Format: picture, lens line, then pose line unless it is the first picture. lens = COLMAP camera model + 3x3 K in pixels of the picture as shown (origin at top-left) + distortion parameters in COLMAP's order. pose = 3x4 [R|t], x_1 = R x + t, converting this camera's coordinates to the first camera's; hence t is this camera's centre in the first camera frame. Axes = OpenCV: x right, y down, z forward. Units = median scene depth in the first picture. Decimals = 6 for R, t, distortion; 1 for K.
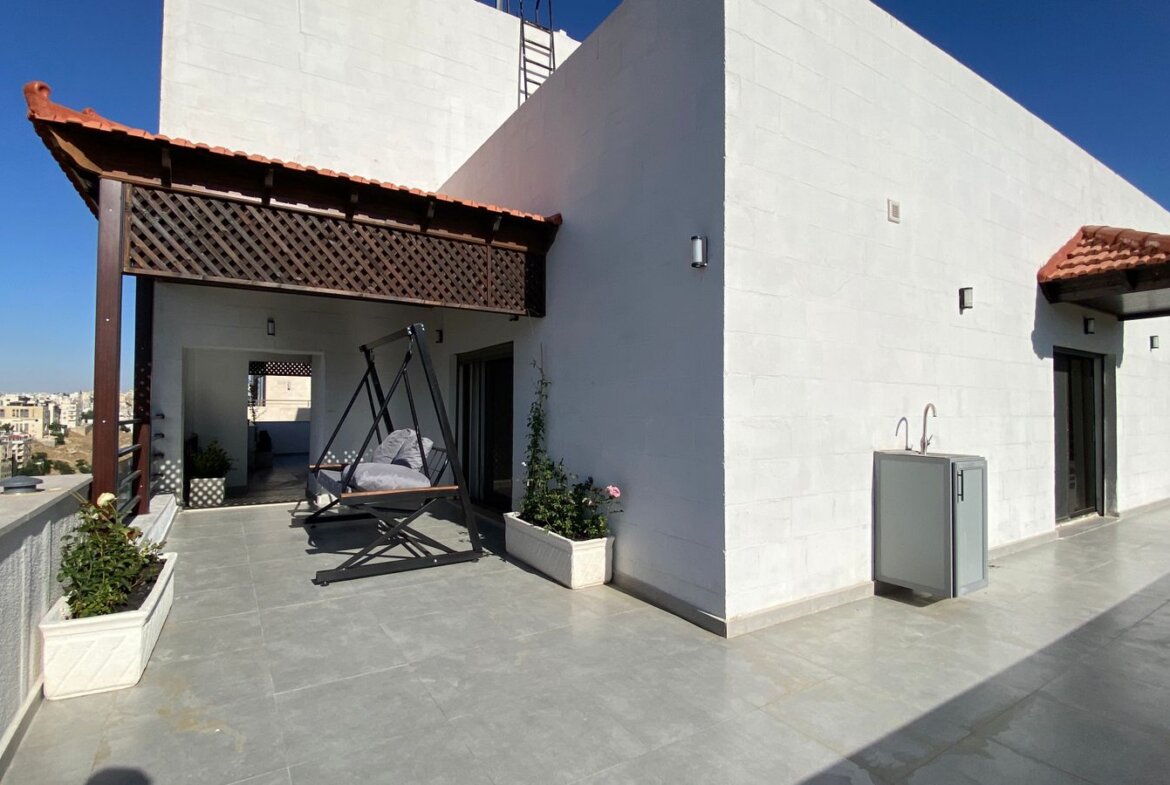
lens RADIAL K [[557.4, 0, 585.0], [0, 557.4, 392.5], [0, 0, 1]] dist [-0.001080, -0.000672]
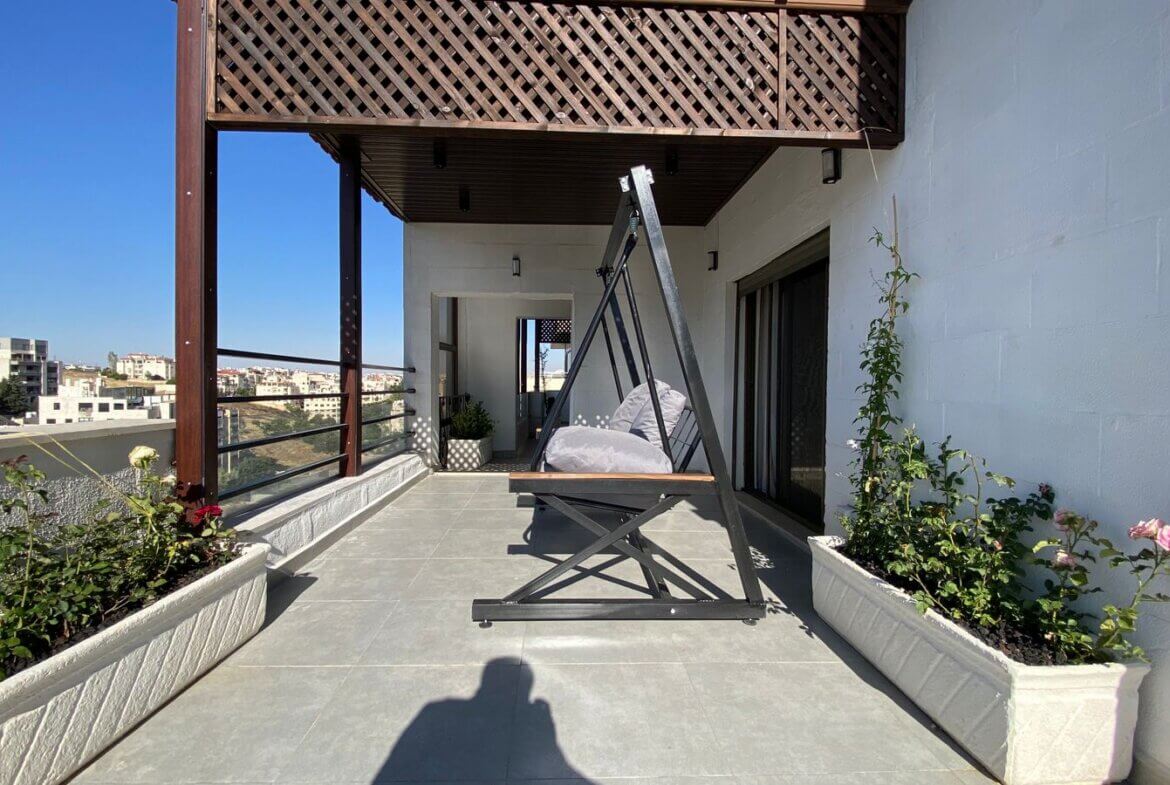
lens RADIAL K [[557.4, 0, 585.0], [0, 557.4, 392.5], [0, 0, 1]] dist [-0.001080, -0.000672]
pose [[0.866683, 0.014158, -0.498657, -0.073238], [0.005350, 0.999276, 0.037671, 0.066638], [0.498830, -0.035317, 0.865980, 0.477010]]
